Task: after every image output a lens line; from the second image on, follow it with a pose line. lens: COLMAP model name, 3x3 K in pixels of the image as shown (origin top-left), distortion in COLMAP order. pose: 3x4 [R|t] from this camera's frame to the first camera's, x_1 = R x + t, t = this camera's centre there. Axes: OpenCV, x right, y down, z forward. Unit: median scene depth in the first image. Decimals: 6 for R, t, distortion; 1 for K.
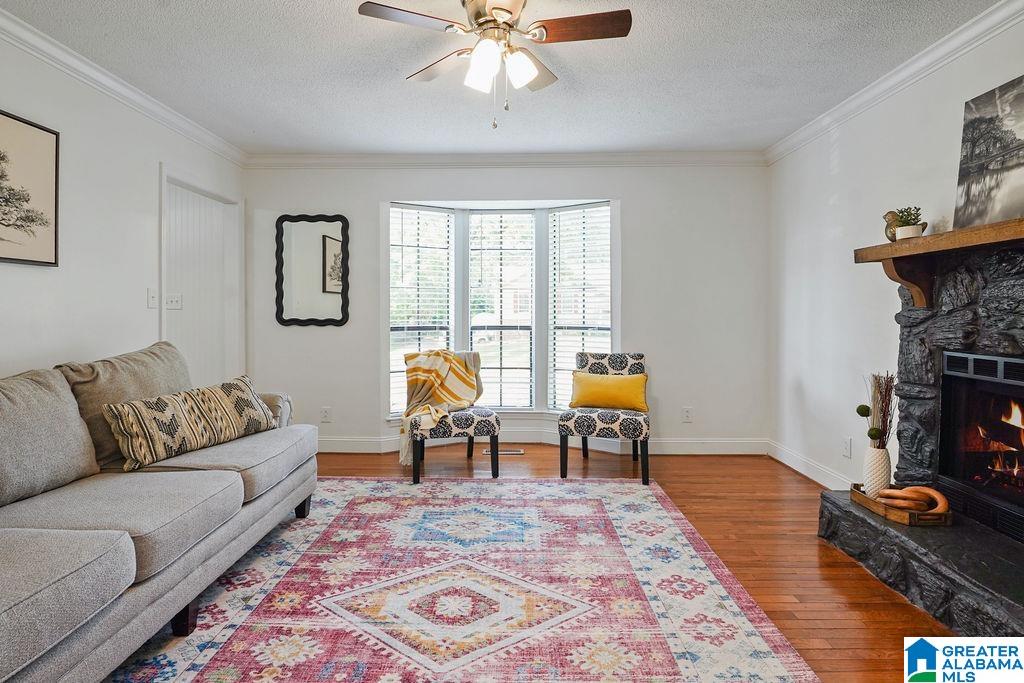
lens RADIAL K [[510.8, 0, 502.2], [0, 510.8, 321.7], [0, 0, 1]] dist [-0.019364, -0.001554]
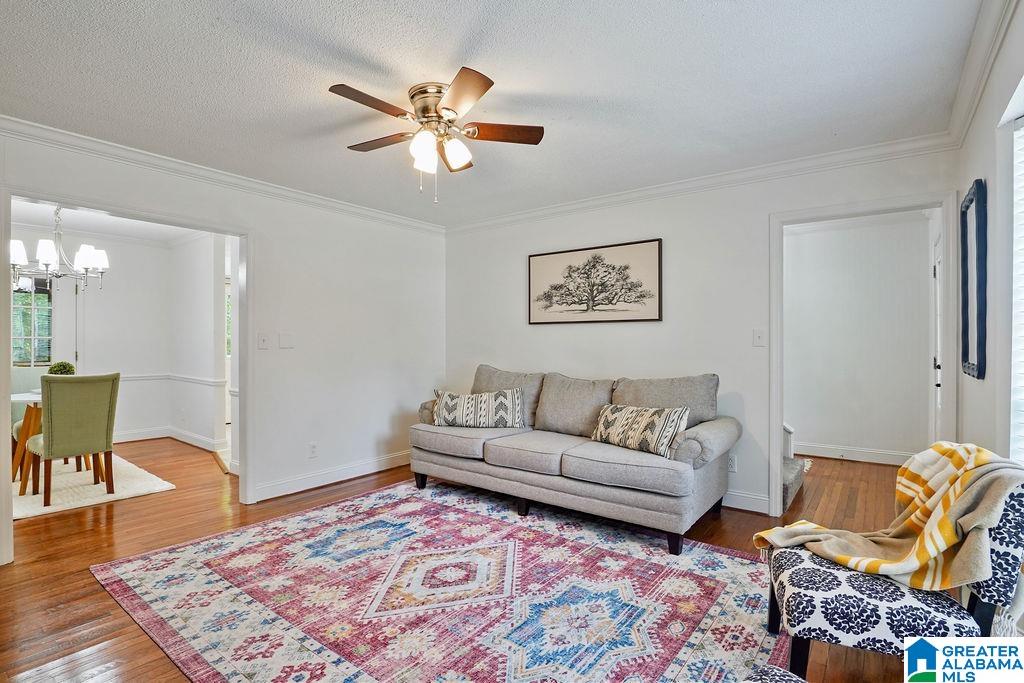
lens RADIAL K [[506.2, 0, 506.7], [0, 506.2, 339.1], [0, 0, 1]] dist [-0.019759, -0.001163]
pose [[-0.591893, -0.003359, -0.806009, 0.680921], [-0.013429, 0.999894, 0.005695, -0.049338], [0.805905, 0.014195, -0.591875, 1.457069]]
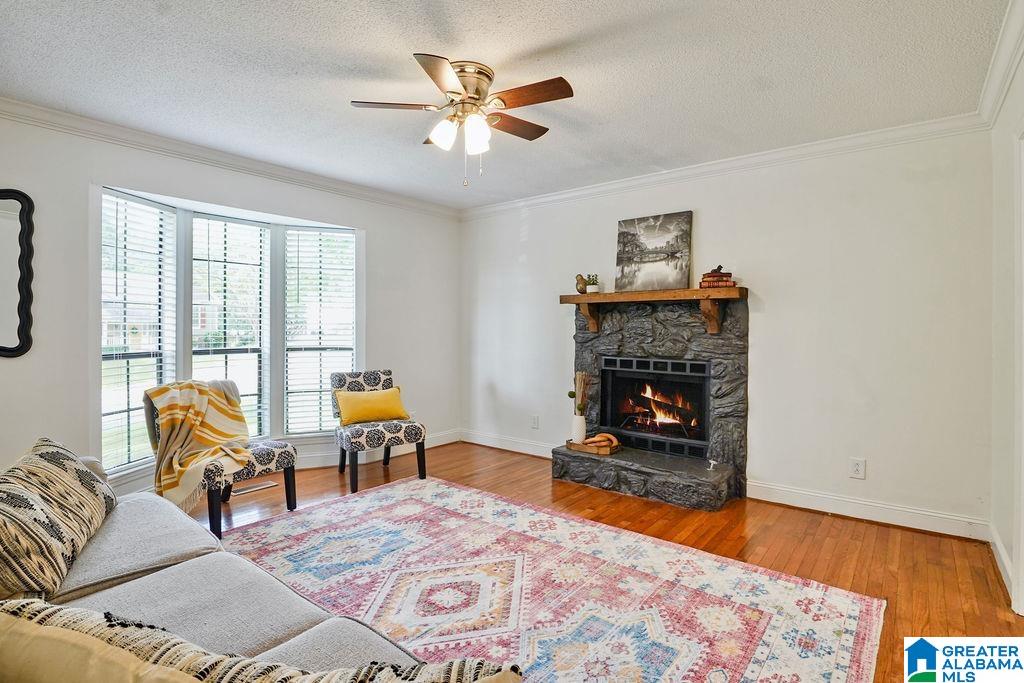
lens RADIAL K [[506.2, 0, 506.7], [0, 506.2, 339.1], [0, 0, 1]] dist [-0.019759, -0.001163]
pose [[0.614056, -0.015857, 0.789103, -0.692857], [0.010836, 0.999873, 0.011660, -0.025338], [-0.789188, 0.001391, 0.614150, 0.155203]]
